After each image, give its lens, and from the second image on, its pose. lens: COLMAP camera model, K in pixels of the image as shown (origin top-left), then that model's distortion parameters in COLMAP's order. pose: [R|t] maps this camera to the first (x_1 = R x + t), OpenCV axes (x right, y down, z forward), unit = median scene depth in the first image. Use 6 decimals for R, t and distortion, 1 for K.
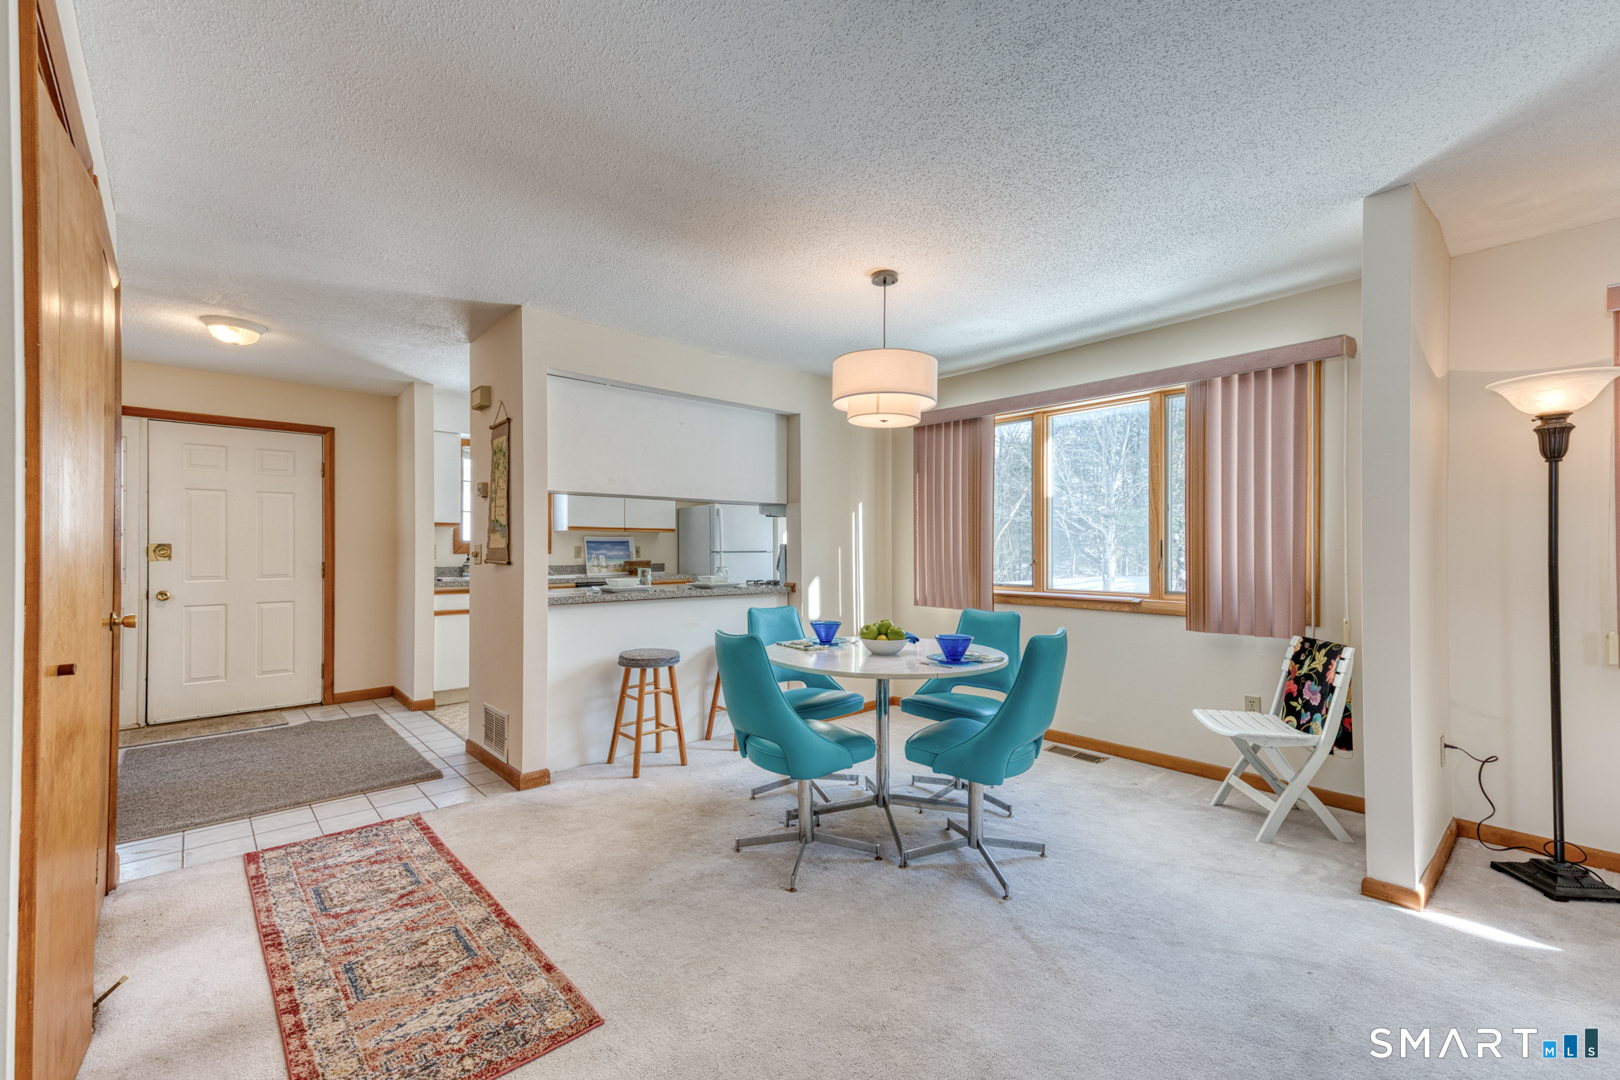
lens RADIAL K [[693.5, 0, 812.1], [0, 693.5, 538.5], [0, 0, 1]] dist [0.038537, -0.002140]
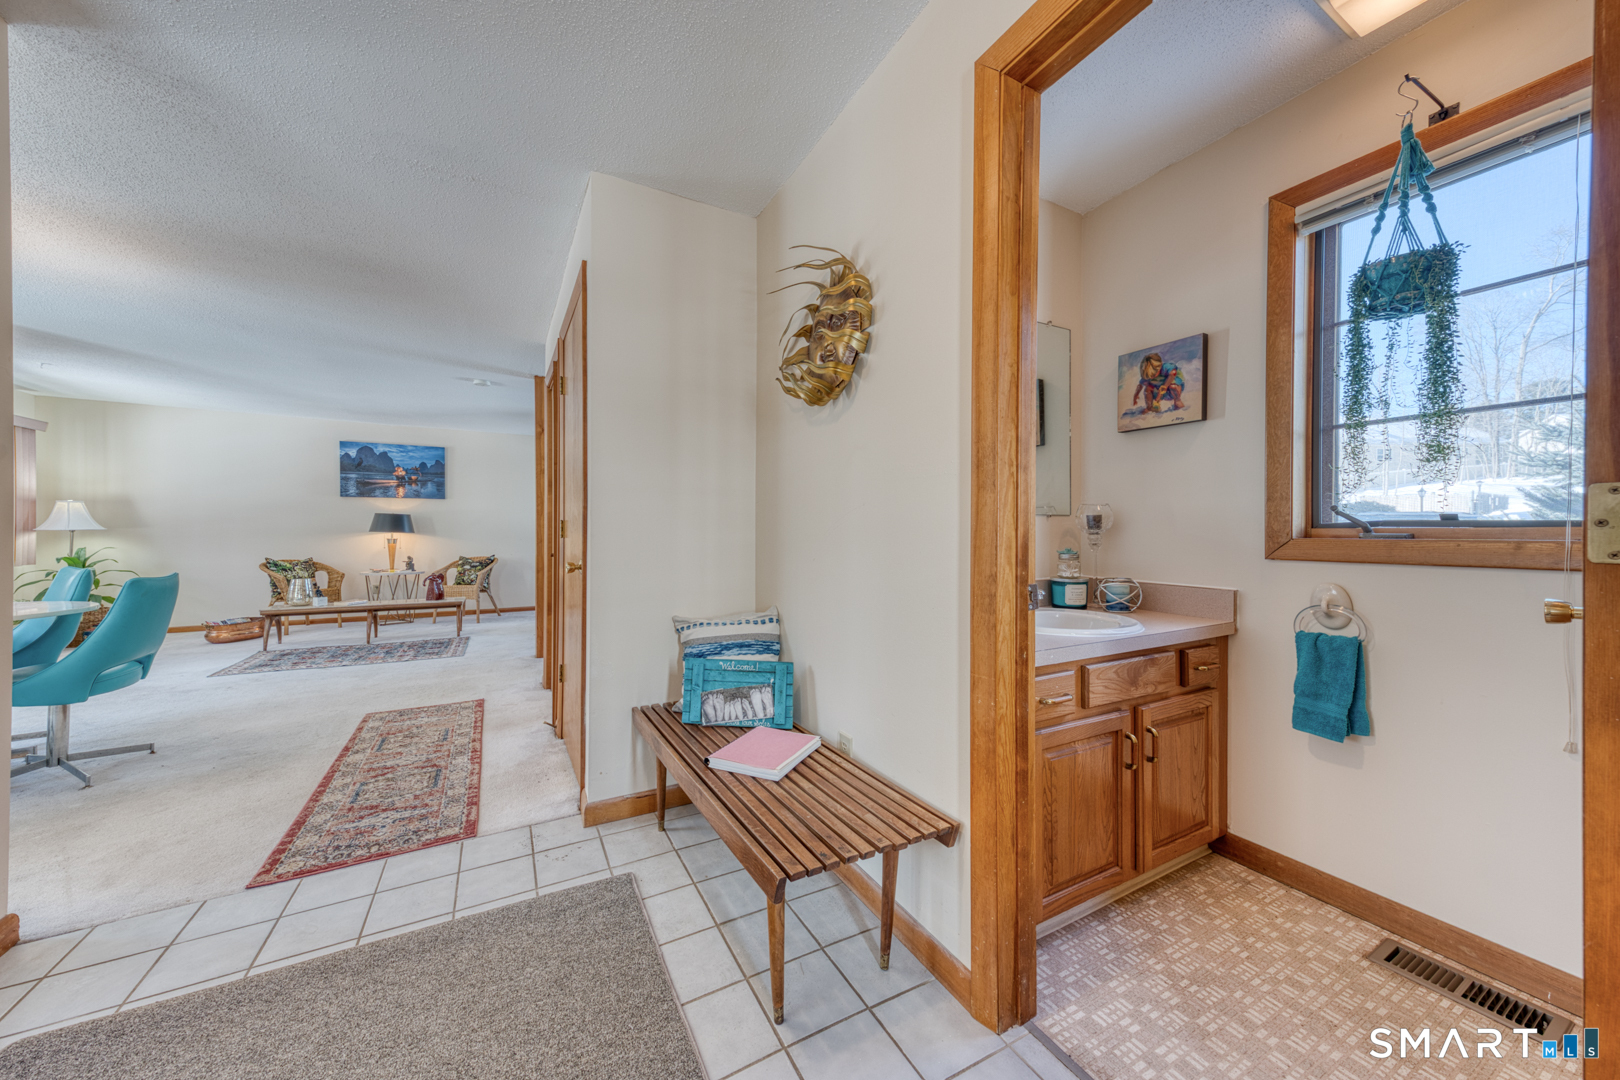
lens RADIAL K [[551.5, 0, 814.6], [0, 551.5, 530.4], [0, 0, 1]] dist [0.010537, 0.000187]
pose [[-0.979778, -0.003627, 0.200057, -1.265009], [-0.007979, 0.999749, -0.020950, 0.057345], [-0.199931, -0.022122, -0.979560, 1.505177]]
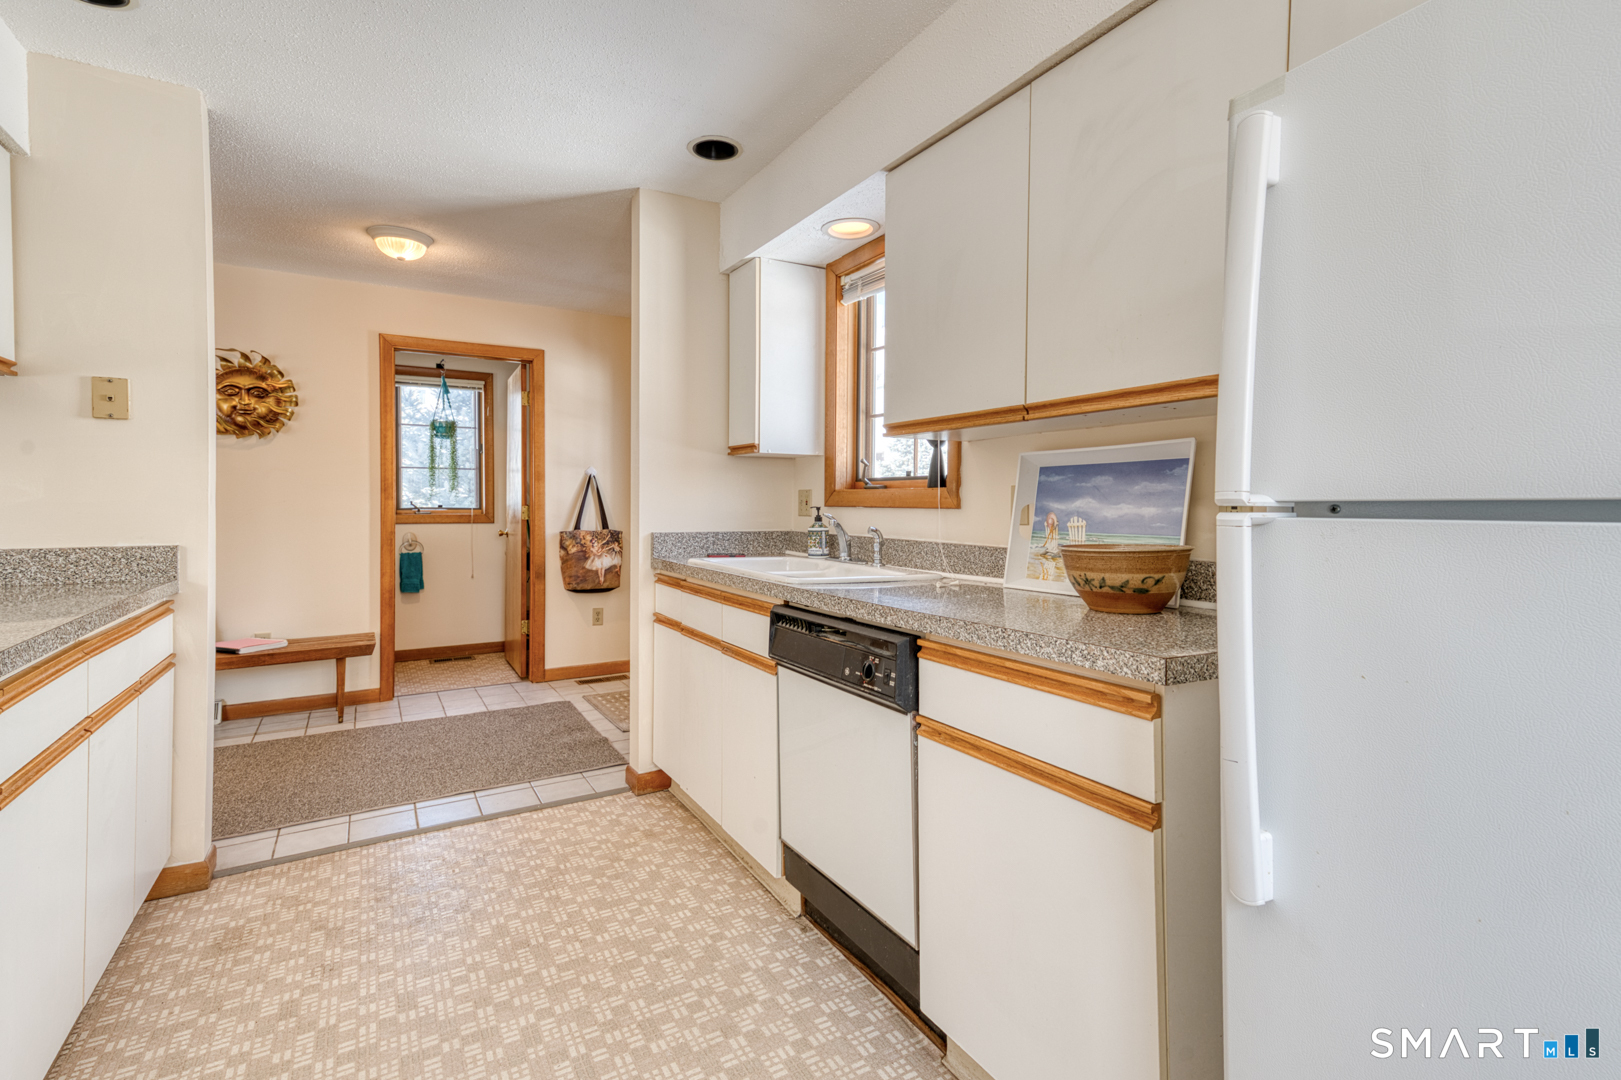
lens RADIAL K [[766.0, 0, 786.8], [0, 766.0, 514.2], [0, 0, 1]] dist [0.062522, -0.012412]
pose [[-0.214893, 0.016912, -0.976491, 0.017189], [0.014999, 0.999789, 0.014014, 0.038137], [0.976522, -0.011635, -0.215101, 2.174043]]
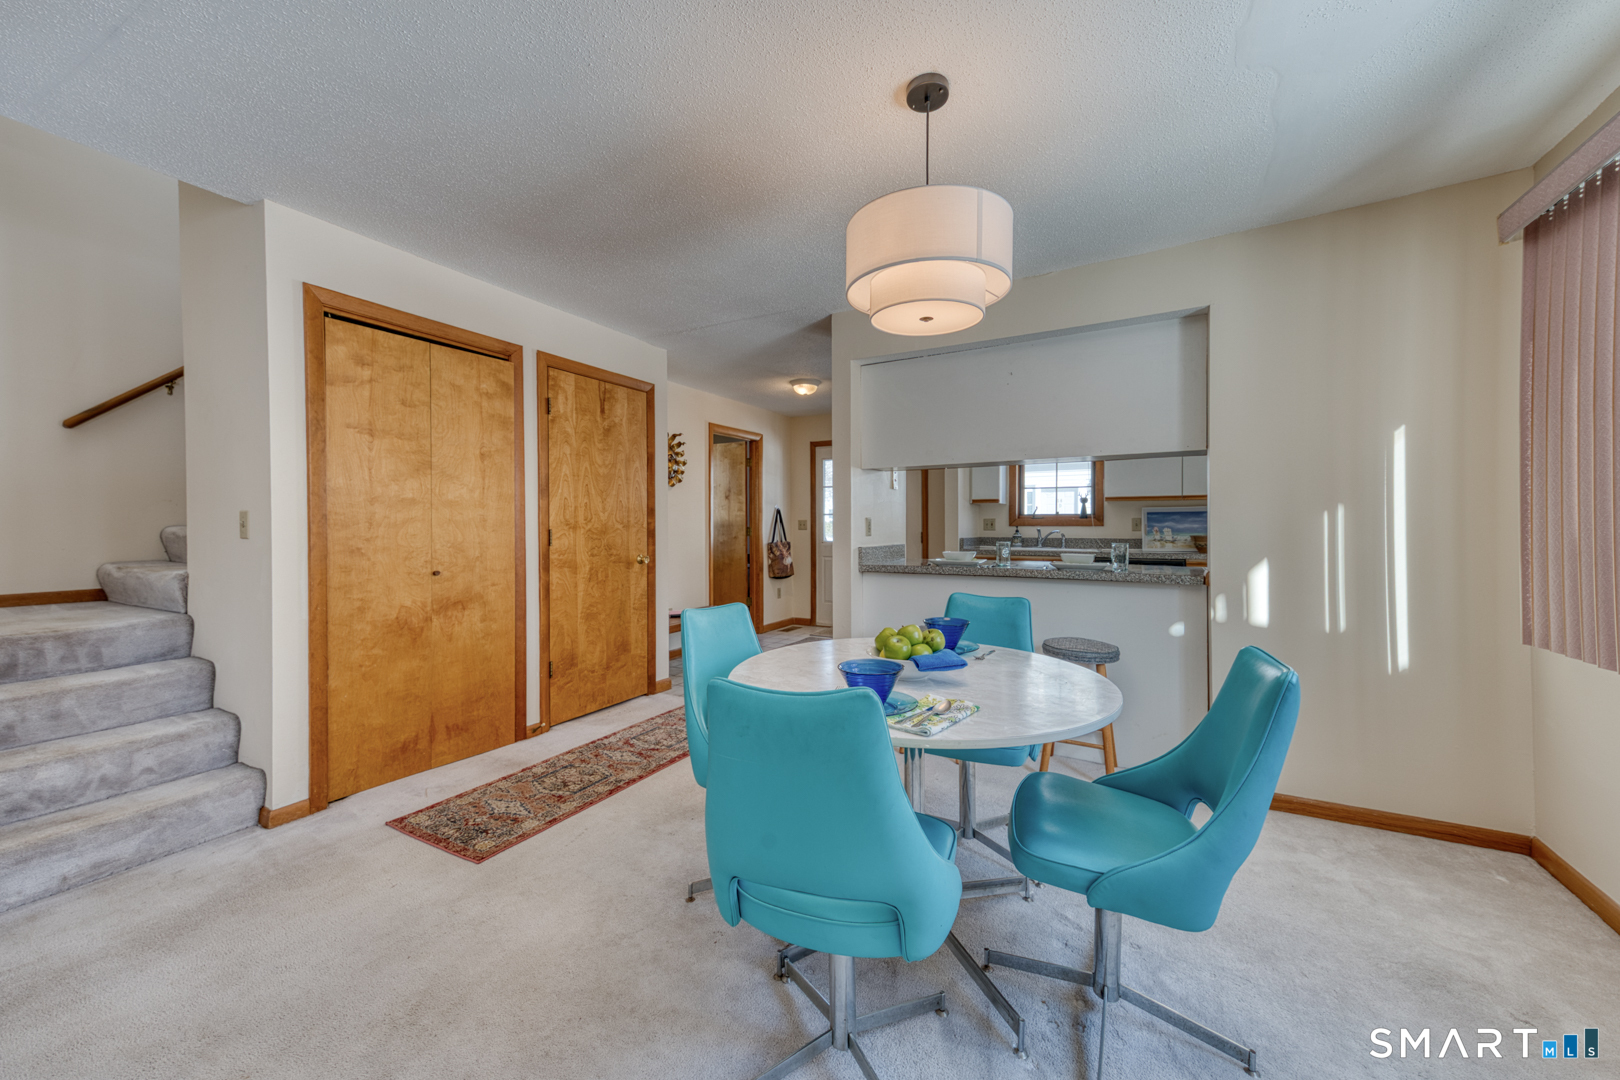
lens RADIAL K [[608.3, 0, 811.8], [0, 608.3, 531.0], [0, 0, 1]] dist [0.028851, -0.003326]
pose [[0.333138, 0.011042, -0.942813, 0.631943], [0.017919, 0.999677, 0.018040, 0.012058], [0.942708, -0.022904, 0.332832, 0.728361]]
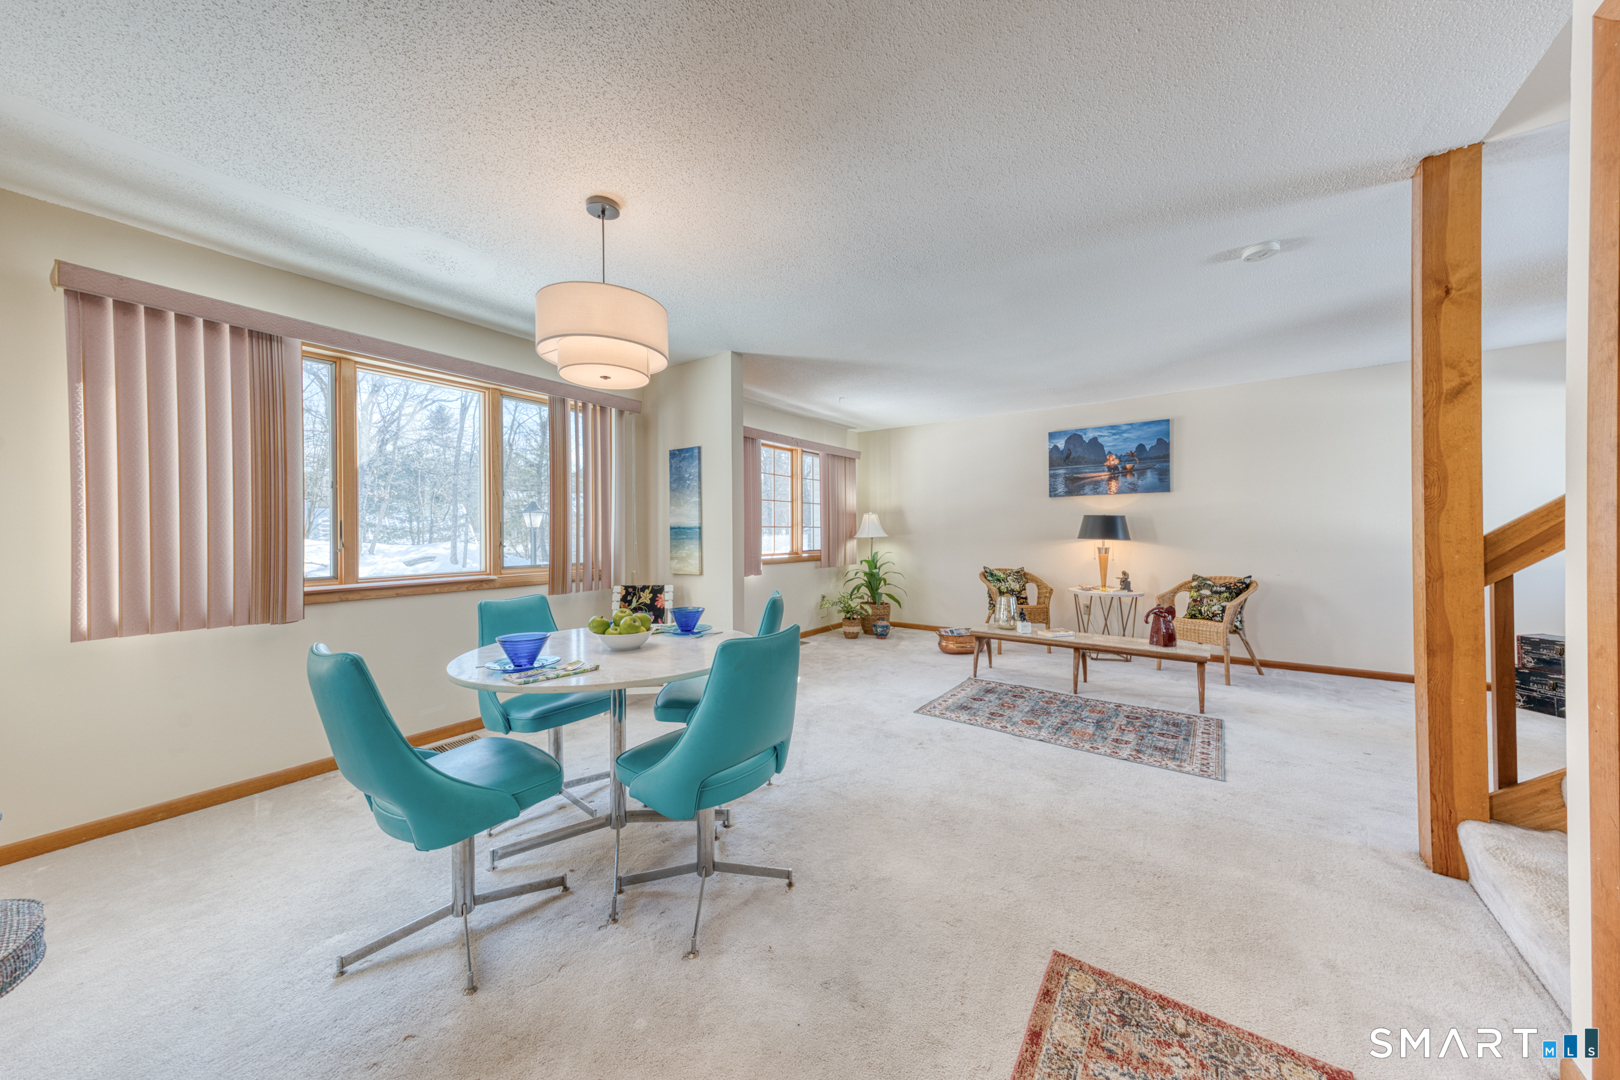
lens RADIAL K [[548.7, 0, 810.7], [0, 548.7, 533.8], [0, 0, 1]] dist [0.018764, 0.000062]
pose [[-0.223444, -0.007704, 0.974686, -0.627400], [-0.010142, 0.999933, 0.005579, 0.014631], [-0.974664, -0.008639, -0.223507, 0.934118]]
